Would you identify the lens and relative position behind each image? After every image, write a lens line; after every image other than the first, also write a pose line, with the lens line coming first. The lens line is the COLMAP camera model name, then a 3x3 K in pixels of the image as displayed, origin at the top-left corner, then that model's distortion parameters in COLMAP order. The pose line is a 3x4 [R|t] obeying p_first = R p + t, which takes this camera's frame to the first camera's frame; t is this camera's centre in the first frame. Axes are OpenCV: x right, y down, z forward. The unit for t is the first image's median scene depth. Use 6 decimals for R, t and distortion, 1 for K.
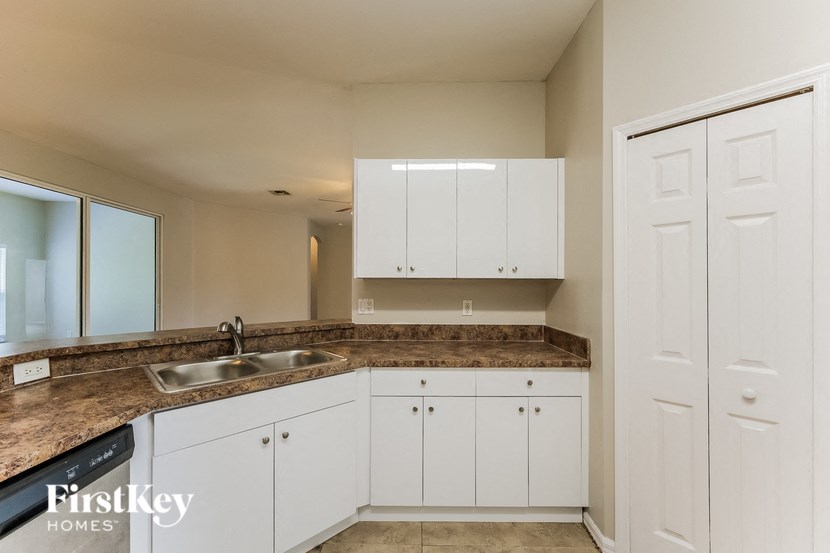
lens RADIAL K [[343.7, 0, 415.3], [0, 343.7, 281.6], [0, 0, 1]] dist [0.001976, -0.000009]
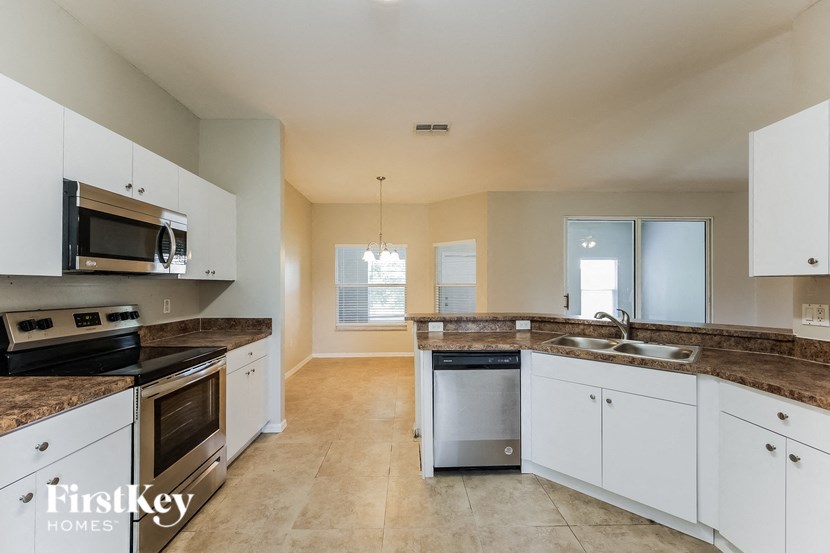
lens RADIAL K [[343.7, 0, 417.0], [0, 343.7, 281.2], [0, 0, 1]] dist [0.001976, -0.000009]
pose [[0.045284, -0.009433, -0.998930, 0.622744], [0.008357, 0.999924, -0.009063, 0.001895], [0.998939, -0.007938, 0.045359, 0.157309]]
